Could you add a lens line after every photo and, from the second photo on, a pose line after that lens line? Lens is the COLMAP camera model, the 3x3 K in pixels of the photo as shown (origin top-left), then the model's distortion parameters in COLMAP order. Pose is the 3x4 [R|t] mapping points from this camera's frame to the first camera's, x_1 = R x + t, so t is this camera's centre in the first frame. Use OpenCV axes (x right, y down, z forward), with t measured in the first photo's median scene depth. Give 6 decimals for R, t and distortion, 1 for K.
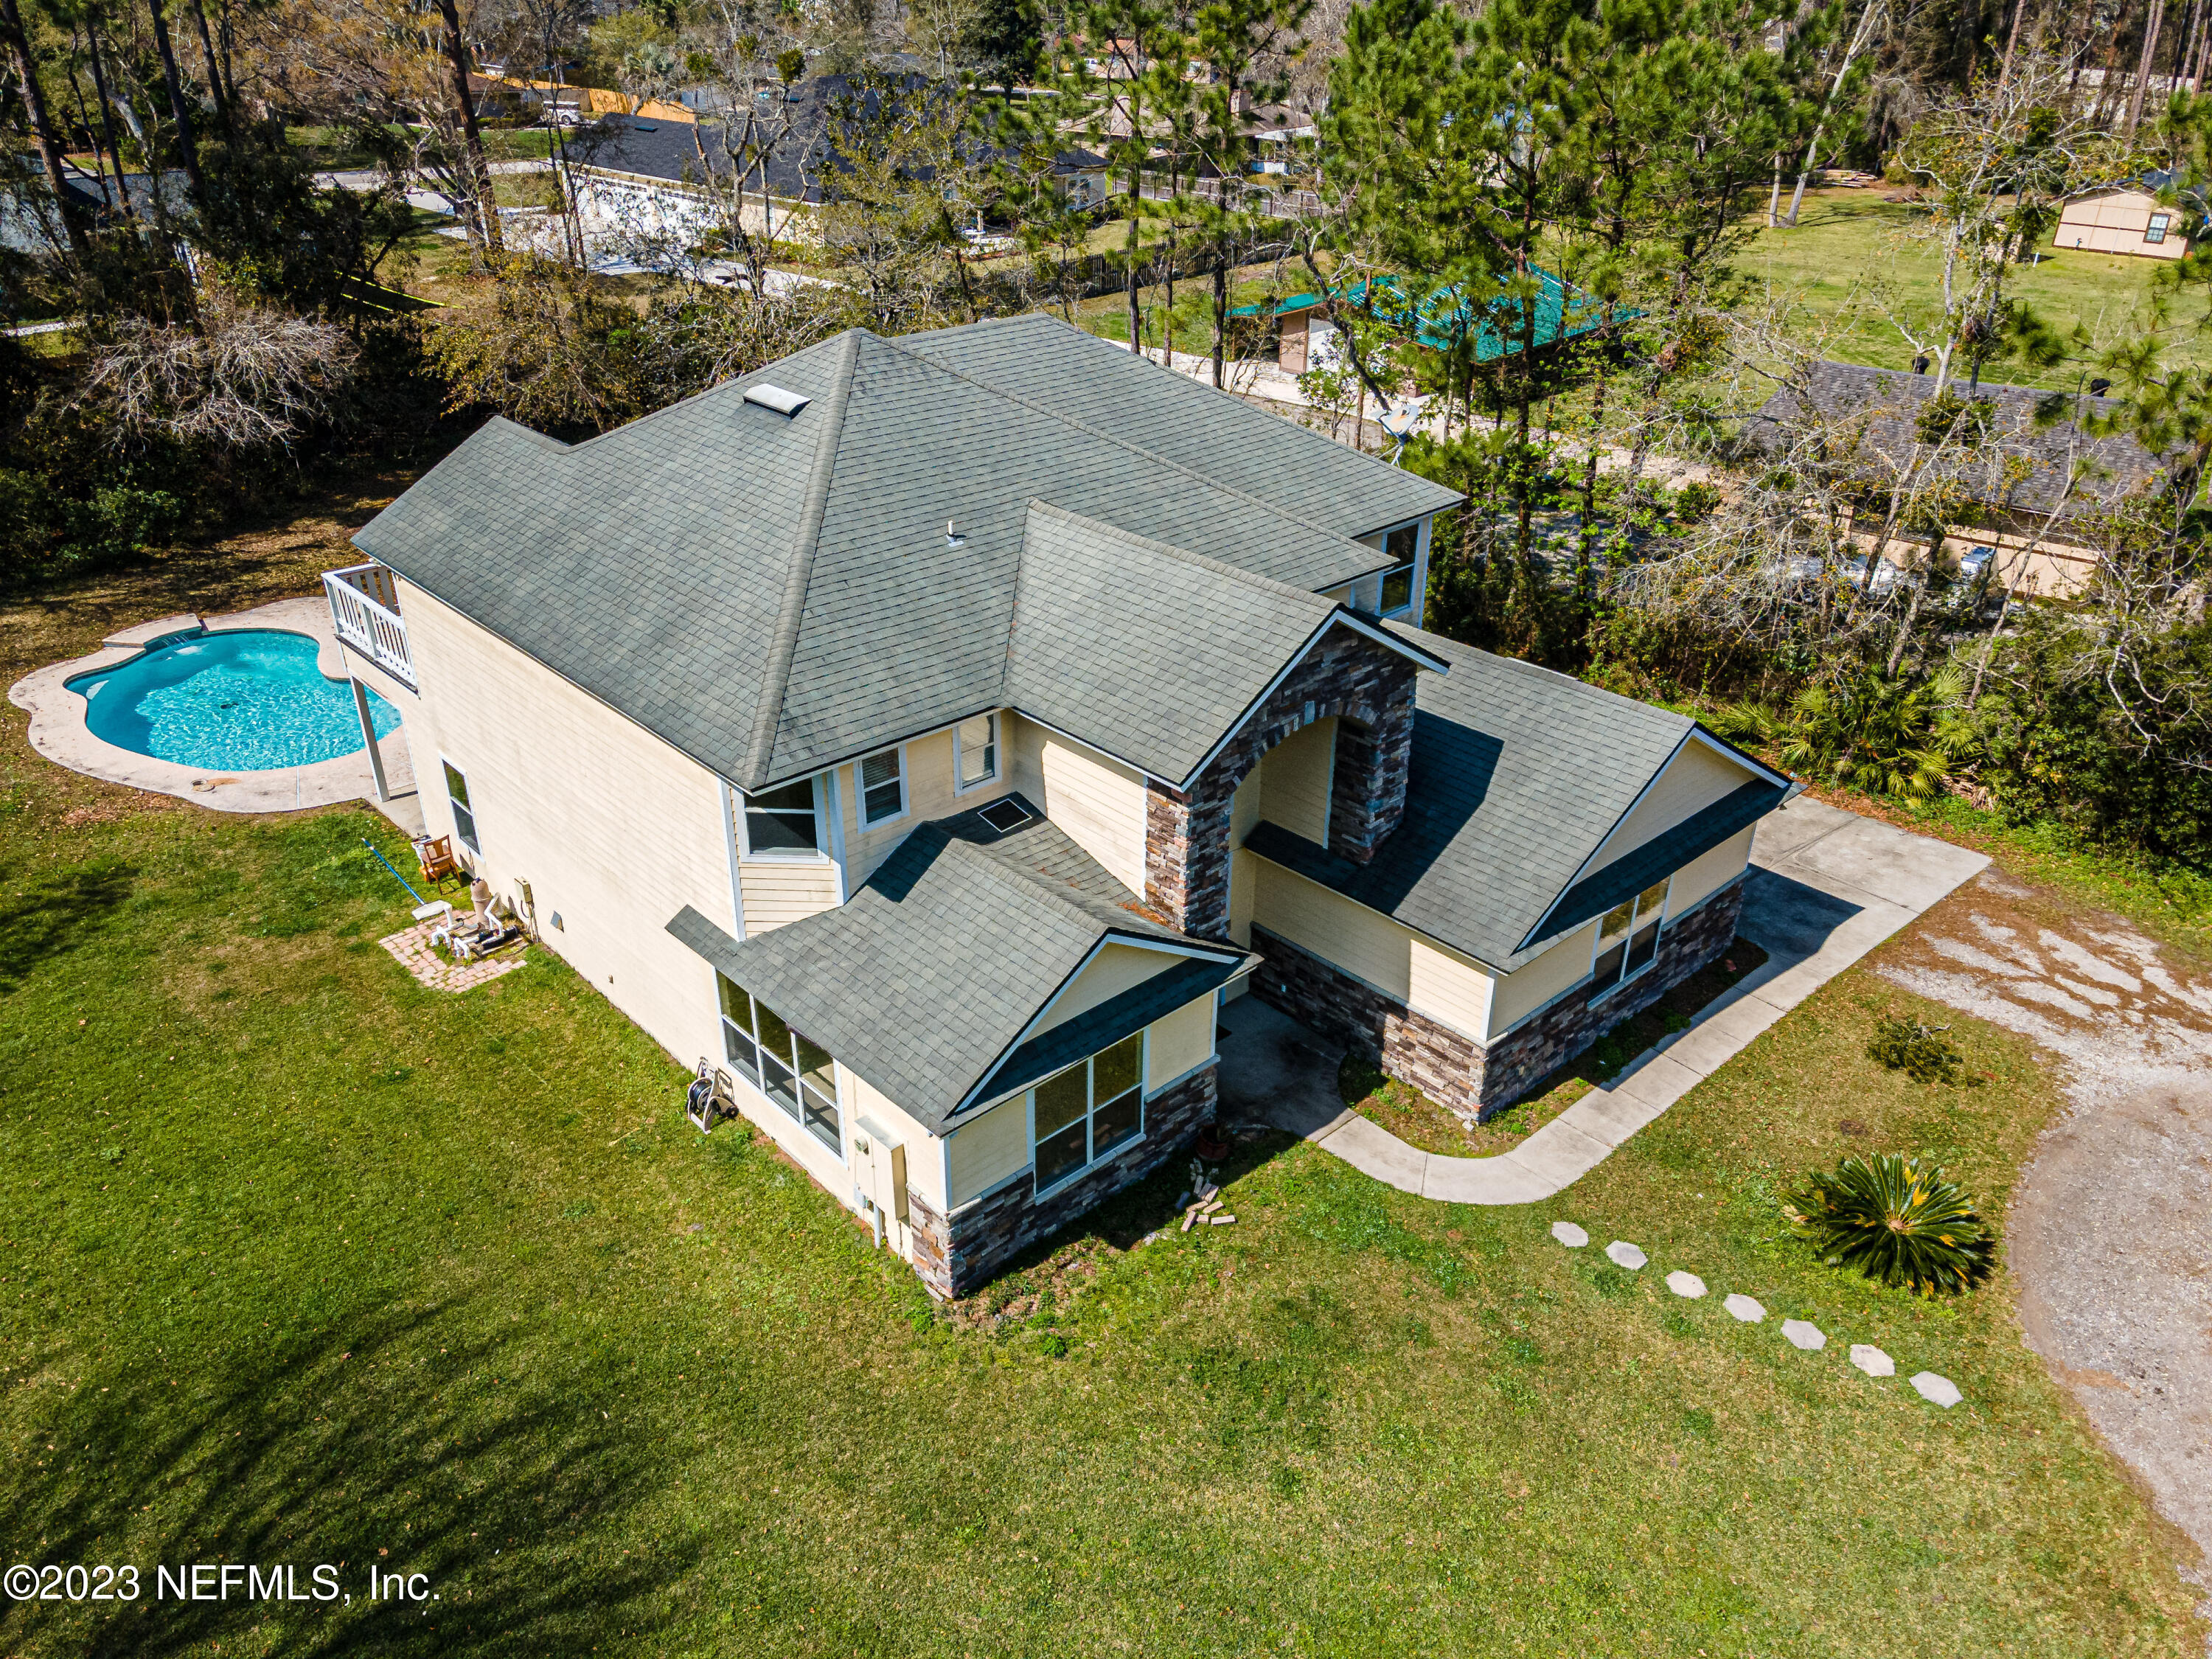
lens RADIAL K [[1615.5, 0, 1102.3], [0, 1615.5, 810.5], [0, 0, 1]] dist [0.006220, 0.122788]
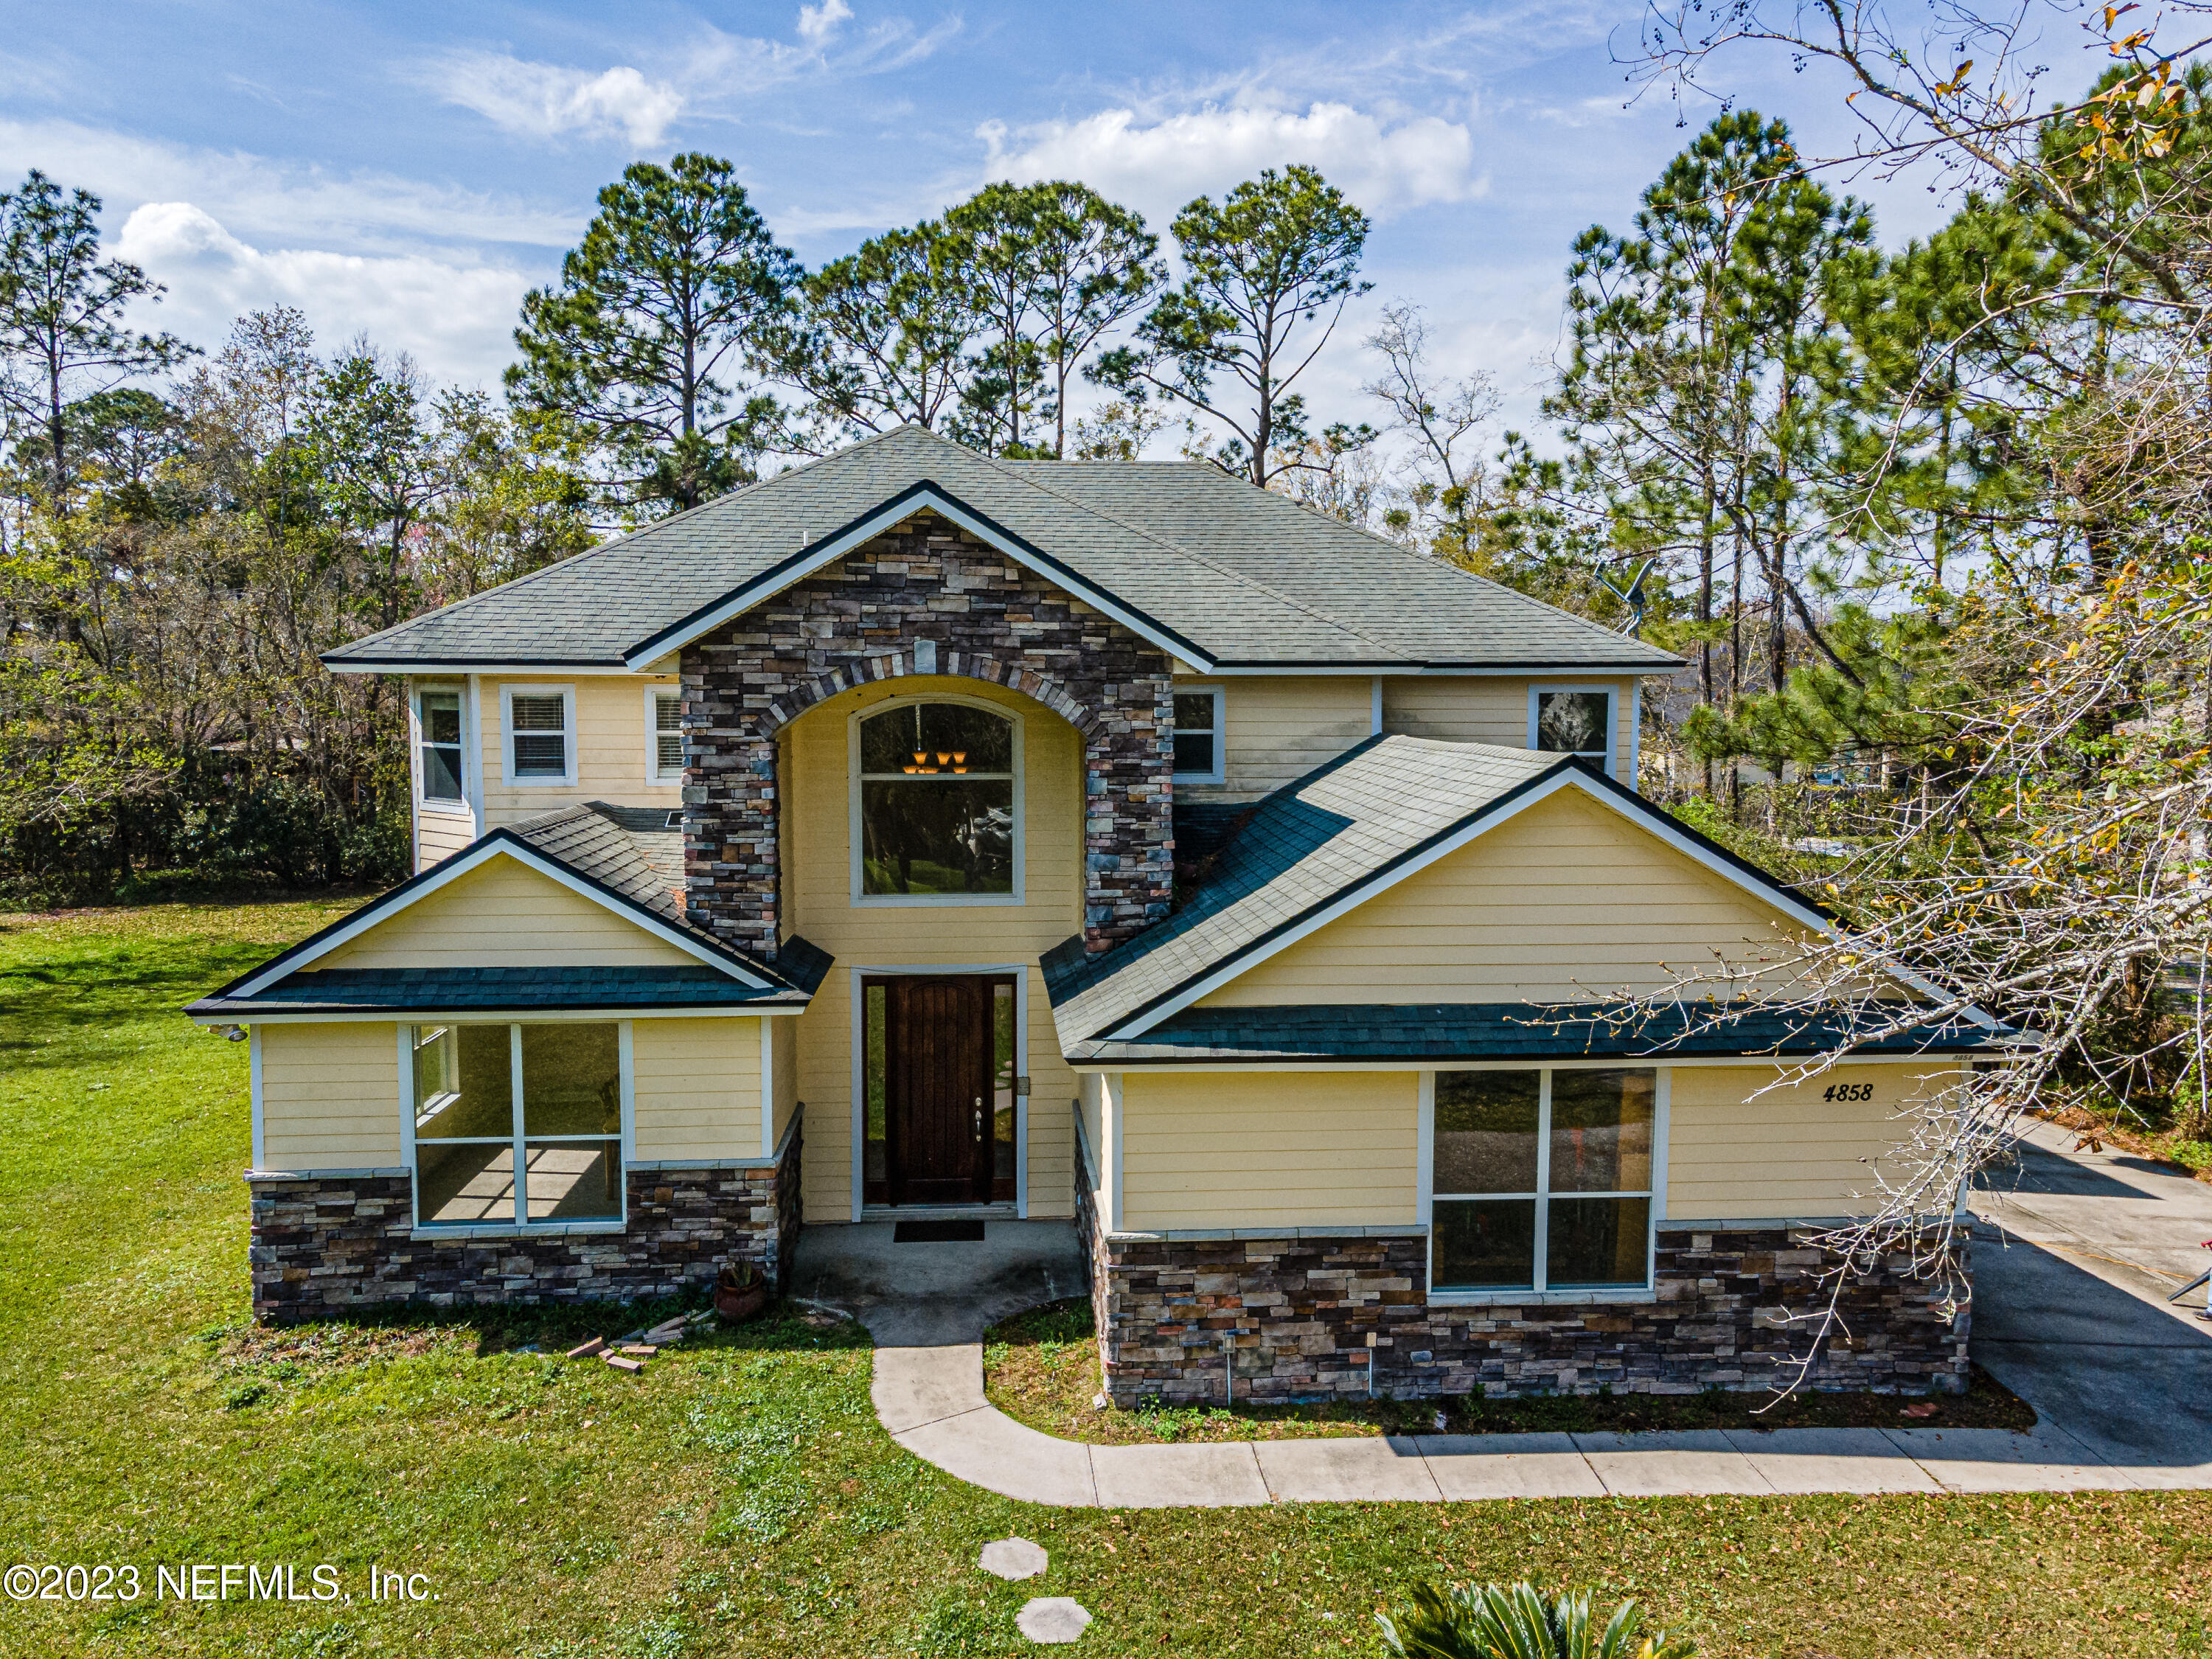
lens RADIAL K [[1610.9, 0, 1106.0], [0, 1610.9, 829.5], [0, 0, 1]] dist [0.046014, 0.004850]
pose [[0.783188, 0.048321, -0.619904, 0.629600], [-0.285768, 0.913416, -0.289840, 0.191629], [0.552225, 0.404149, 0.729185, 0.542140]]
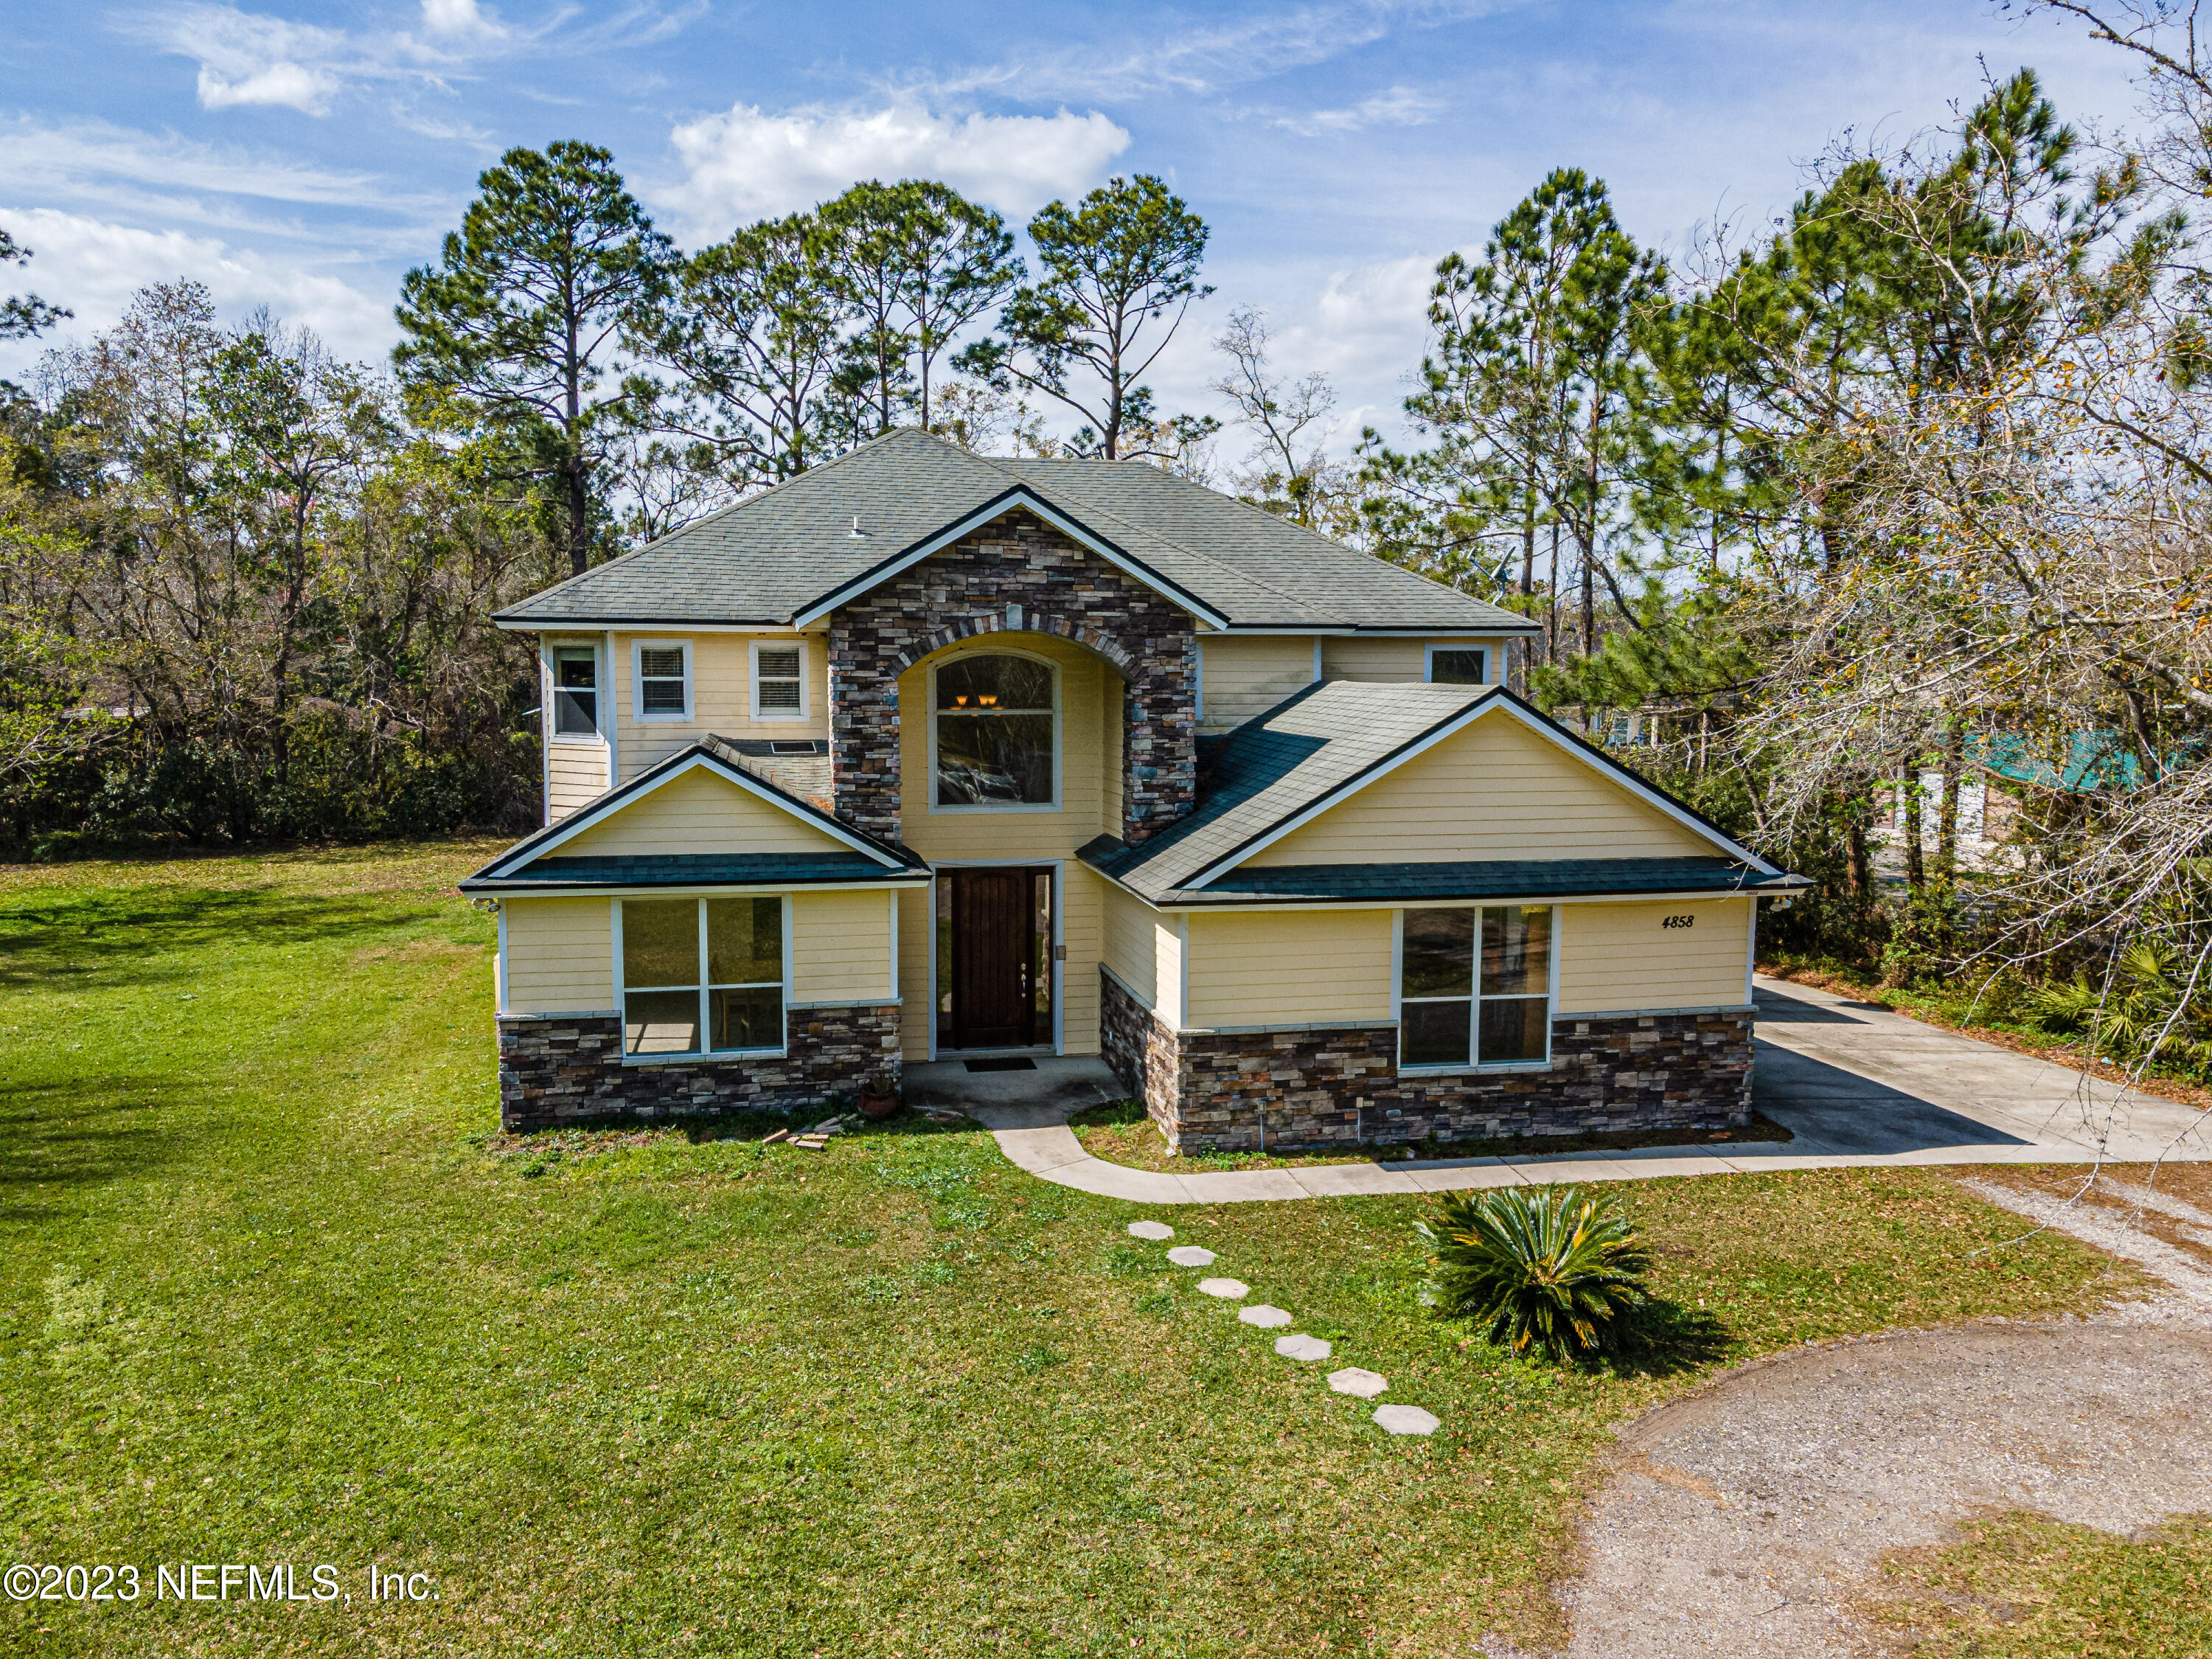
lens RADIAL K [[1604.4, 0, 1105.8], [0, 1604.4, 820.6], [0, 0, 1]] dist [0.054888, 0.003083]
pose [[0.854846, 0.045464, -0.516887, 0.659757], [-0.238503, 0.919114, -0.313602, 0.329540], [0.460820, 0.391360, 0.796544, 0.309592]]
